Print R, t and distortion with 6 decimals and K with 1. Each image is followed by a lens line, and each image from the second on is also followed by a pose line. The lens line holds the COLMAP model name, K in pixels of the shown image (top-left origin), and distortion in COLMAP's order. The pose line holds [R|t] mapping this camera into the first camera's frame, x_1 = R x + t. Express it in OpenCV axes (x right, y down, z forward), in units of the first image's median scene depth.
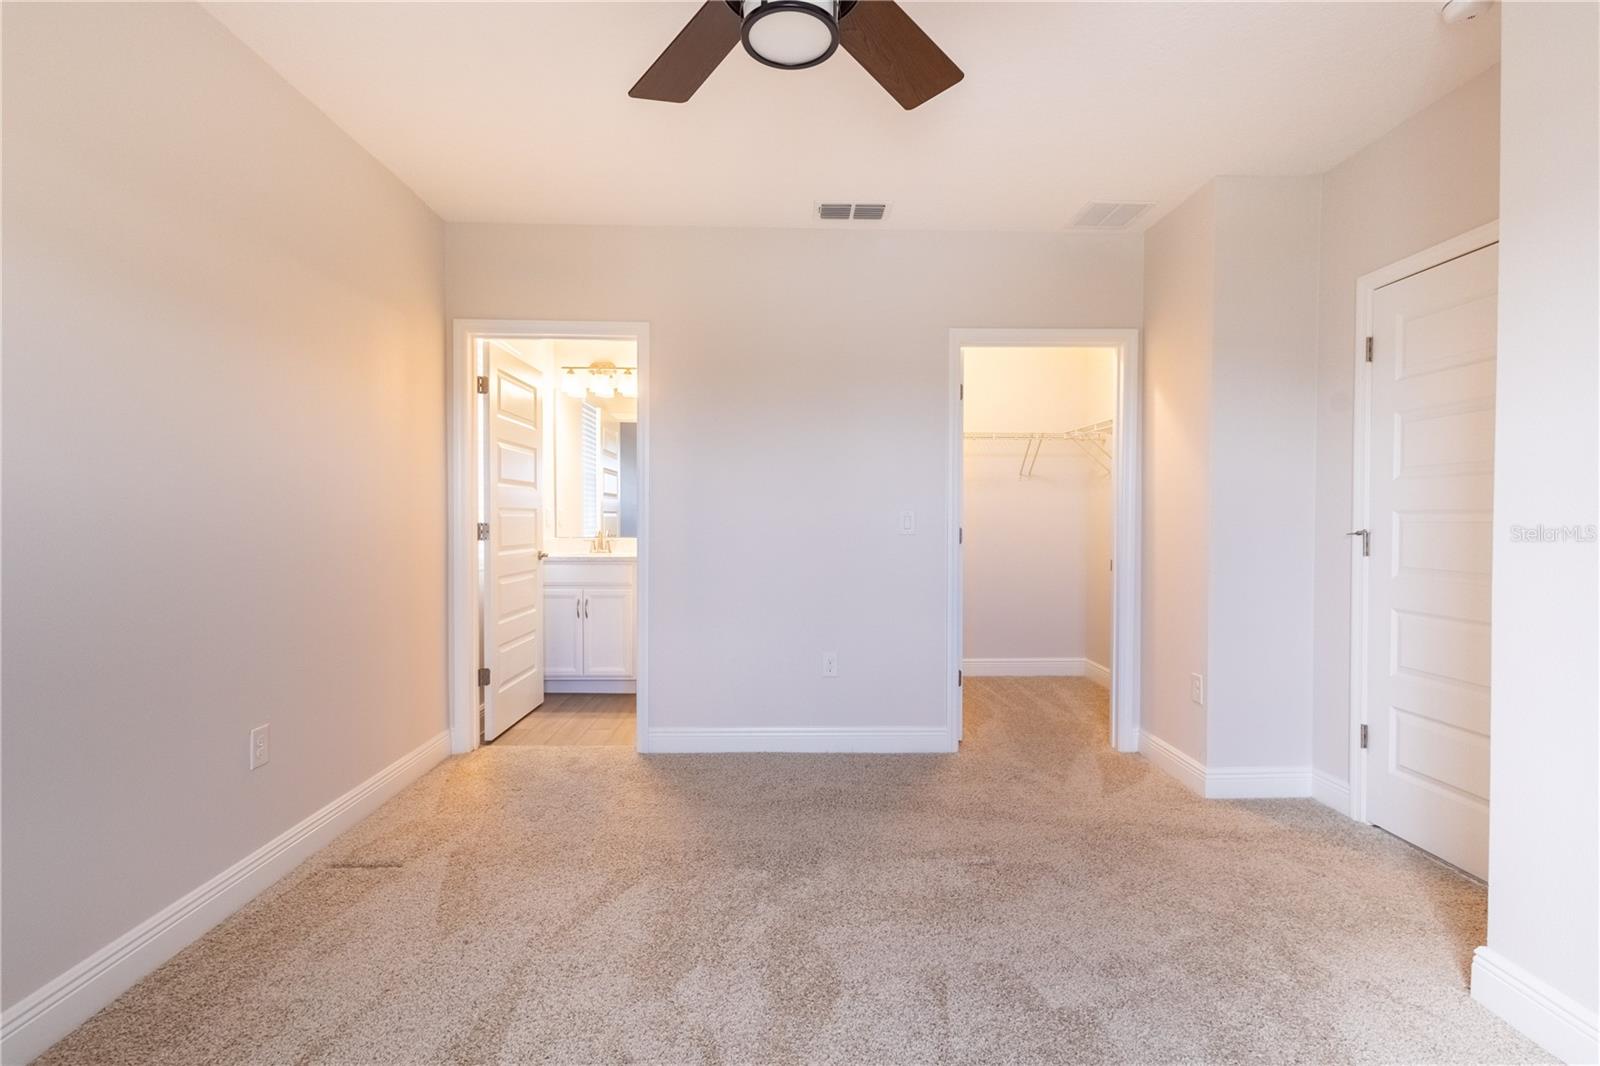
lens RADIAL K [[733.9, 0, 798.8], [0, 733.9, 528.4], [0, 0, 1]] dist [0.005268, 0.000339]
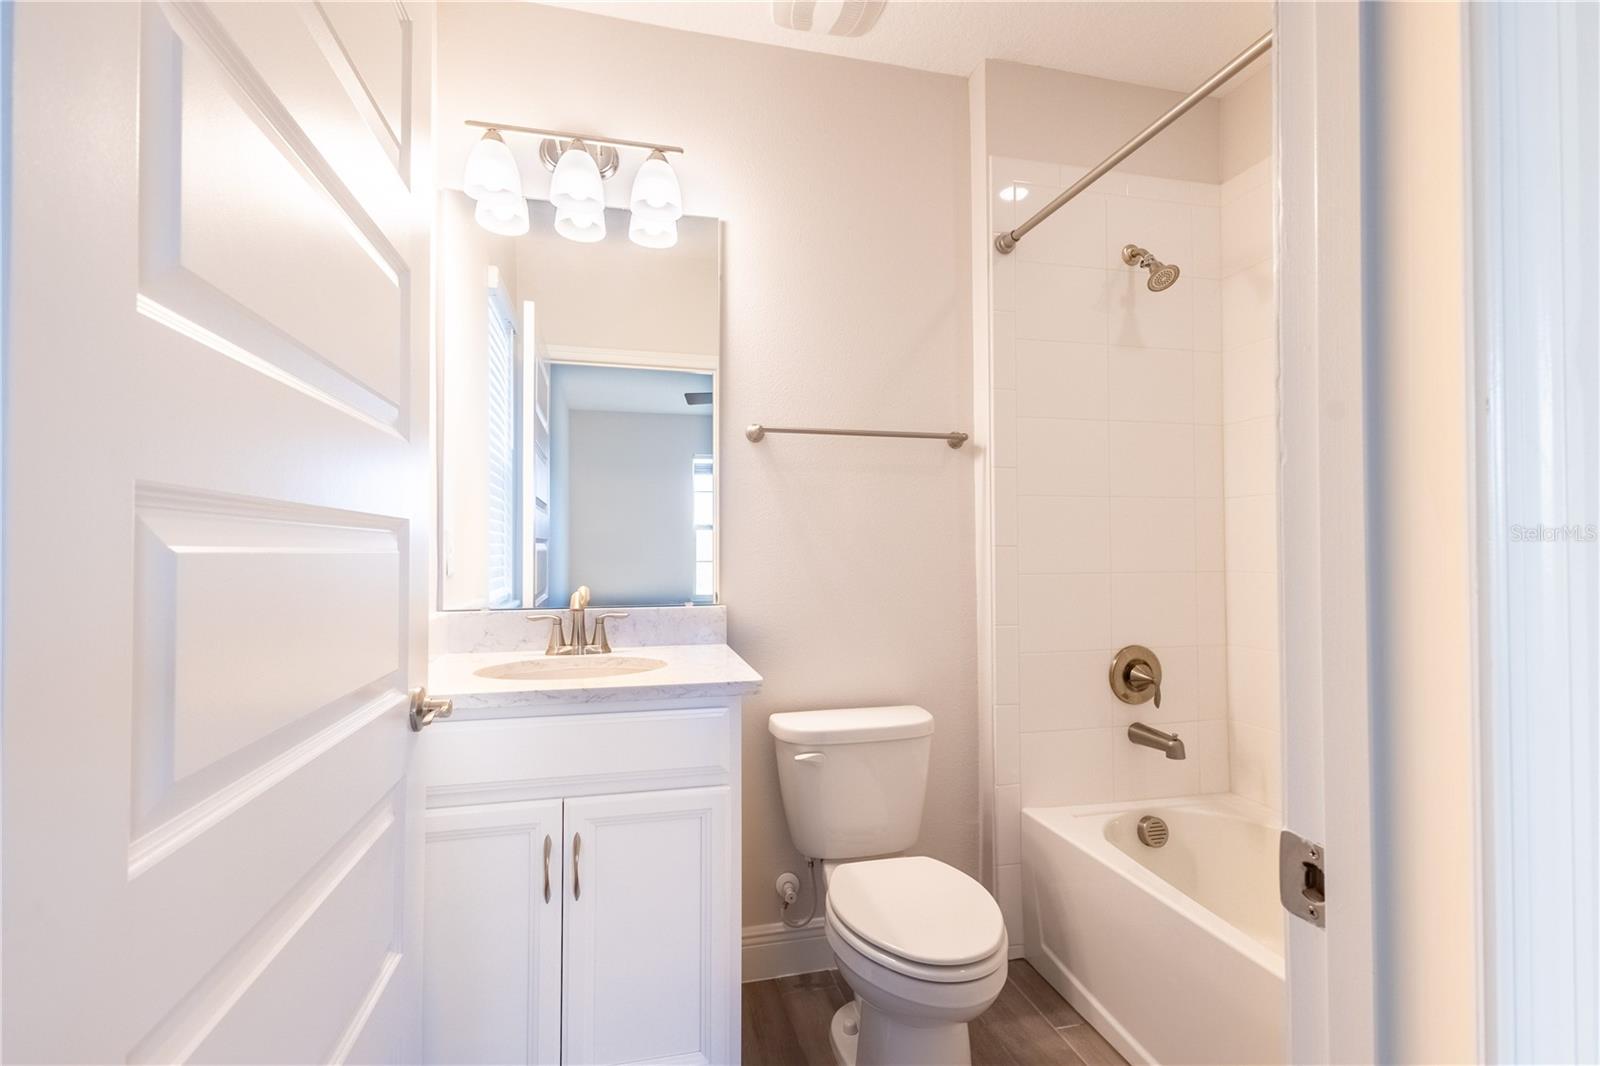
lens RADIAL K [[733.9, 0, 804.0], [0, 733.9, 531.8], [0, 0, 1]] dist [0.005268, 0.000339]
pose [[0.975958, -0.001226, 0.217955, -0.264371], [0.009216, 0.999322, -0.035649, -0.012475], [-0.217764, 0.036801, 0.975307, 0.690614]]
